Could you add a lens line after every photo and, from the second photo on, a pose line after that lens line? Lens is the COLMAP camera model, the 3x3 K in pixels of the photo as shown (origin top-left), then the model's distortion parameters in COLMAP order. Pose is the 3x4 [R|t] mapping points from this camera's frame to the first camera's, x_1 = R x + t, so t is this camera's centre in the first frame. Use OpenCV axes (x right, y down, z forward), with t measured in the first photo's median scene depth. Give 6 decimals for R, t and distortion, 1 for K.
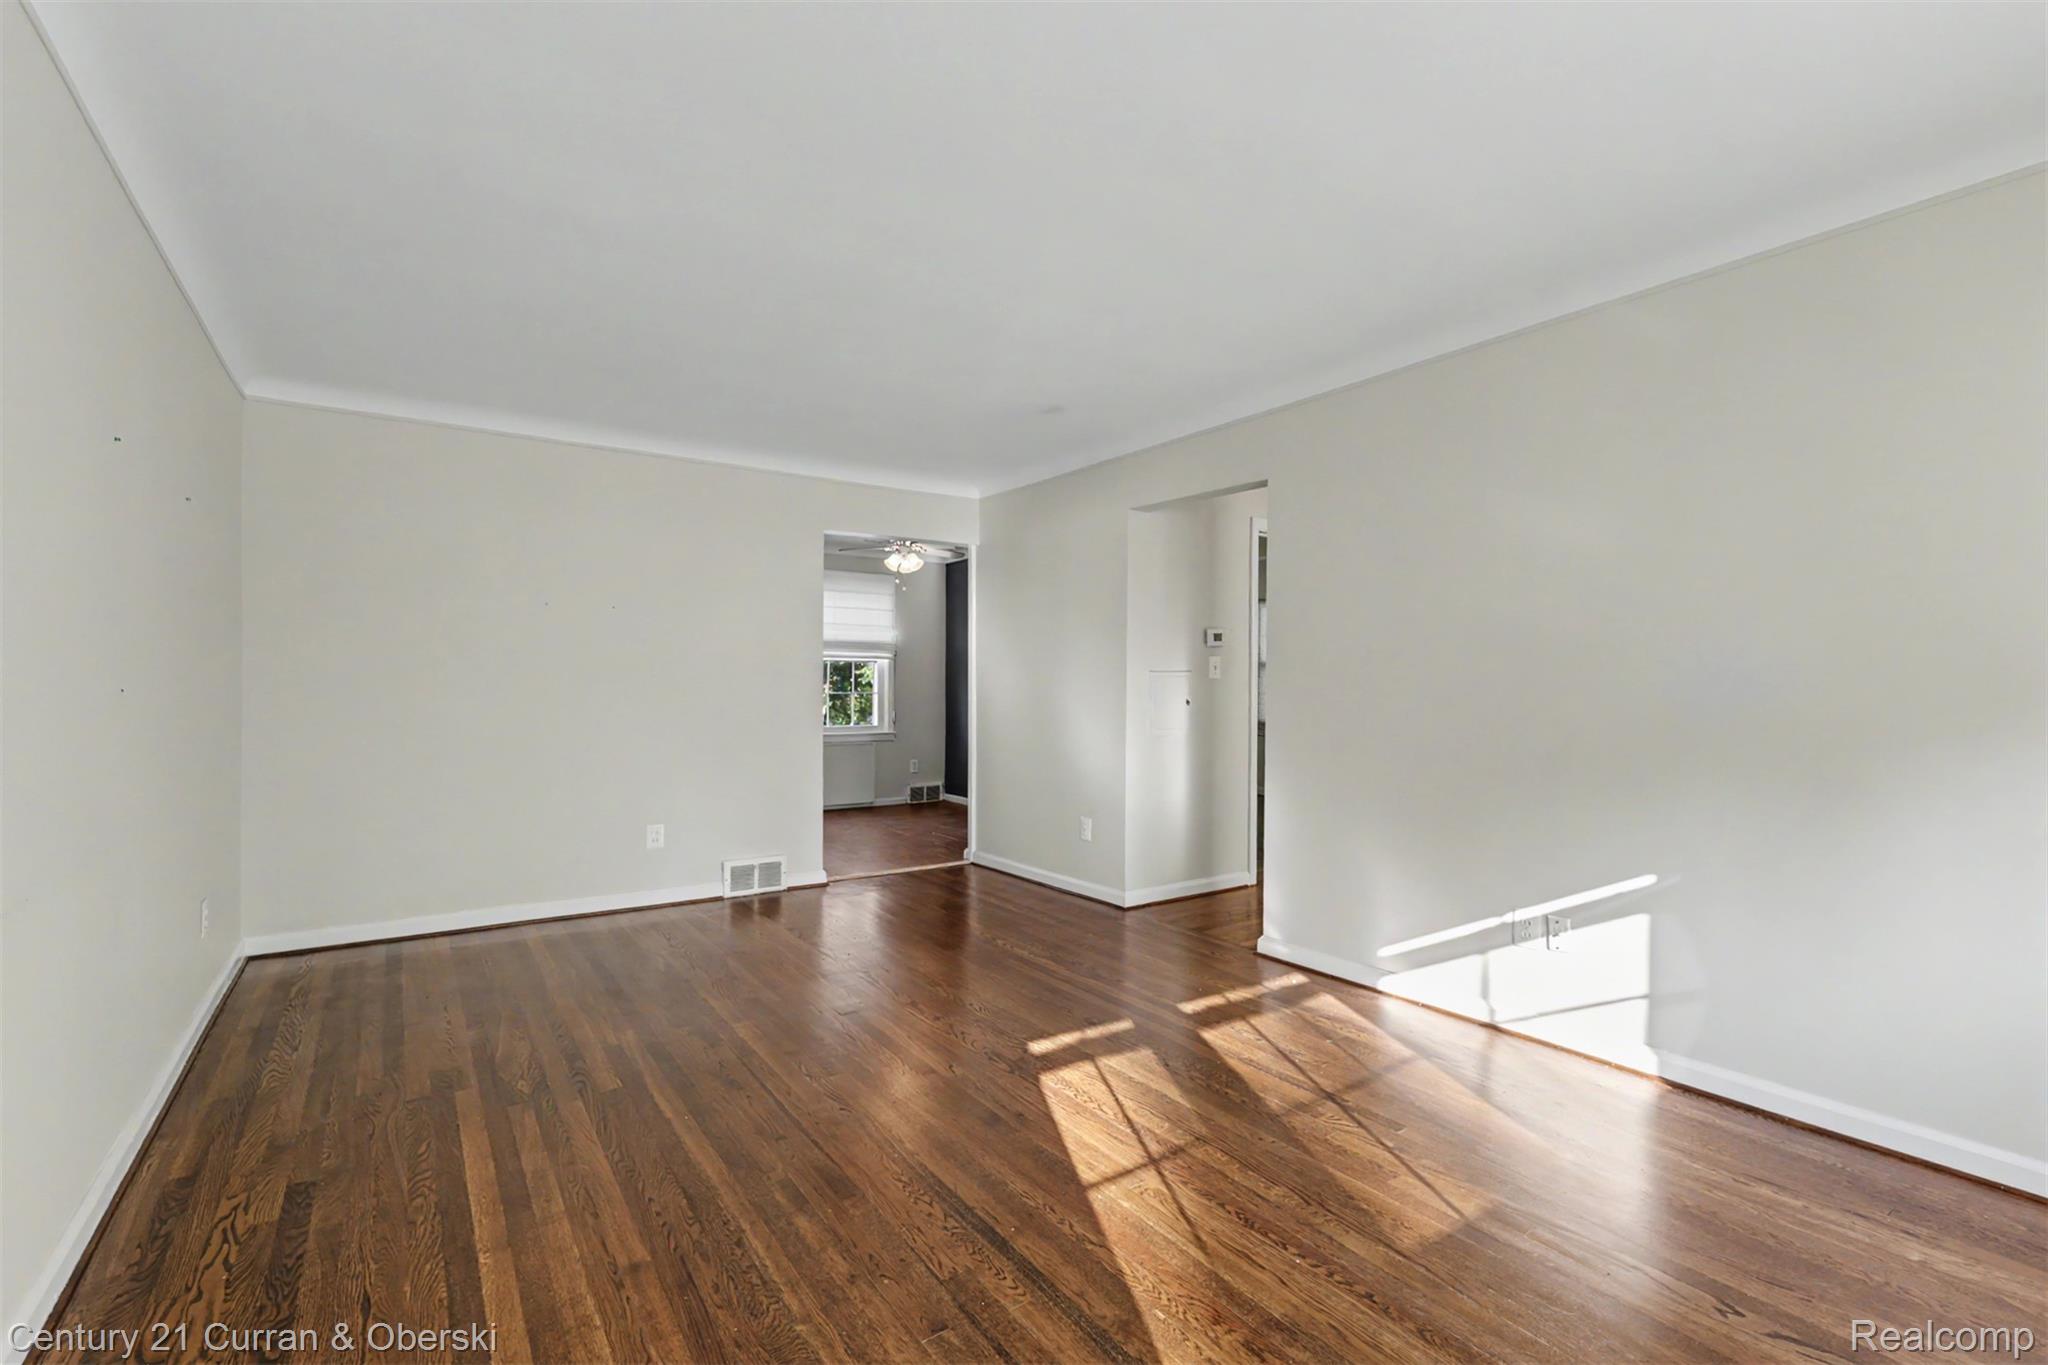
lens RADIAL K [[904.3, 0, 1042.1], [0, 904.3, 708.4], [0, 0, 1]] dist [0.002462, 0.000258]
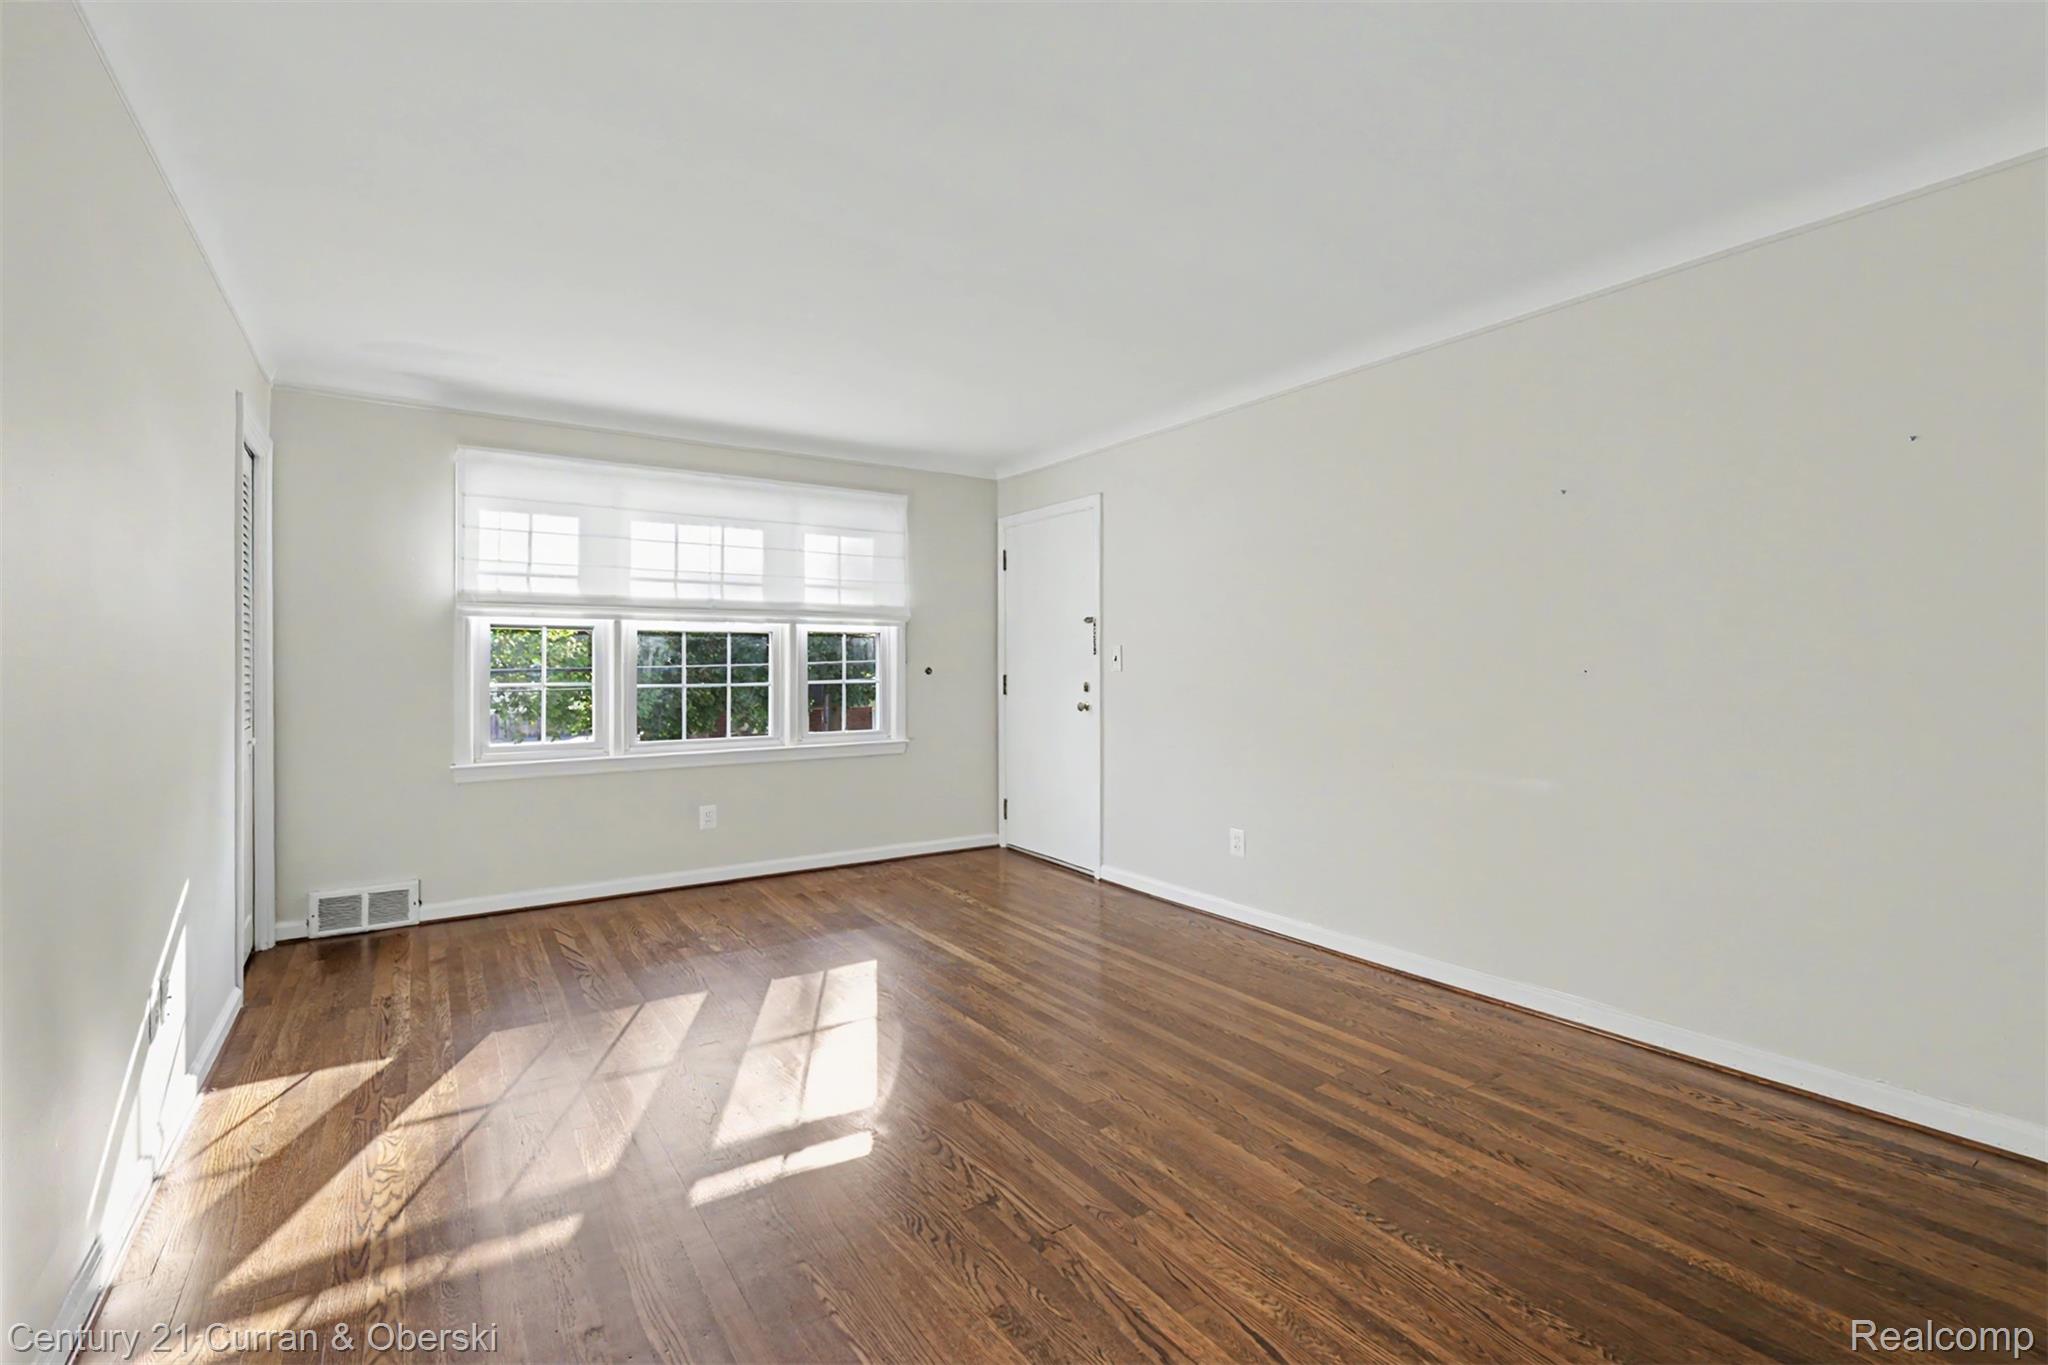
lens RADIAL K [[904.3, 0, 1044.3], [0, 904.3, 672.4], [0, 0, 1]] dist [0.002462, 0.000258]
pose [[-0.999954, -0.001711, 0.009444, -0.156011], [-0.001407, 0.999483, 0.032114, -0.040653], [-0.009494, 0.032100, -0.999440, 1.605678]]
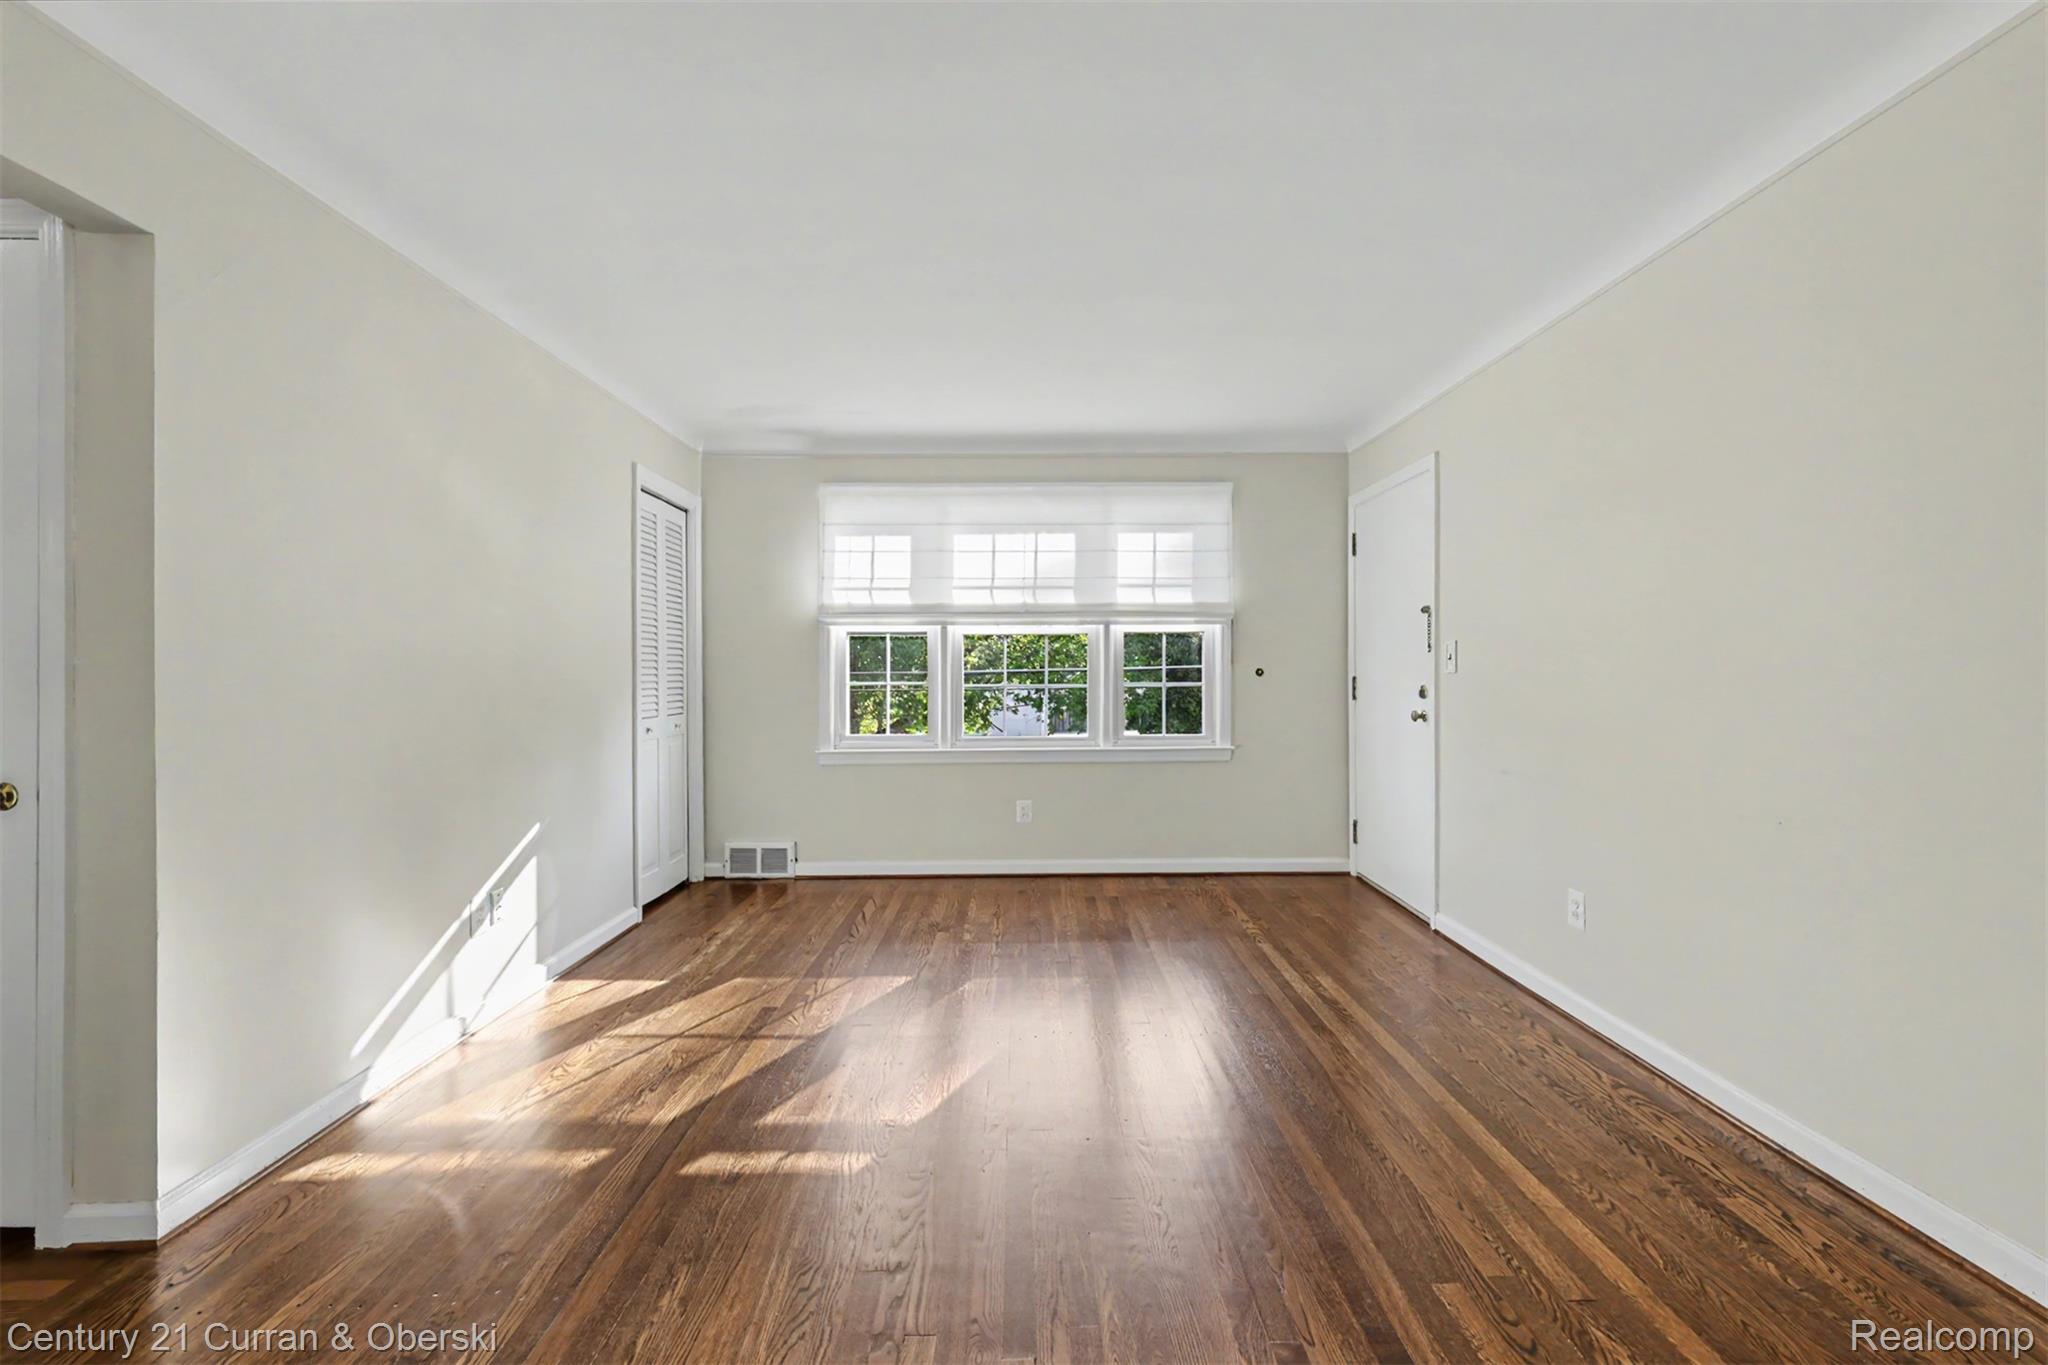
lens RADIAL K [[904.3, 0, 1038.0], [0, 904.3, 673.8], [0, 0, 1]] dist [0.002462, 0.000258]
pose [[-0.827065, -0.003205, 0.562097, -0.491142], [0.015178, 0.999492, 0.028032, -0.034247], [-0.561902, 0.031716, -0.826596, 1.393631]]
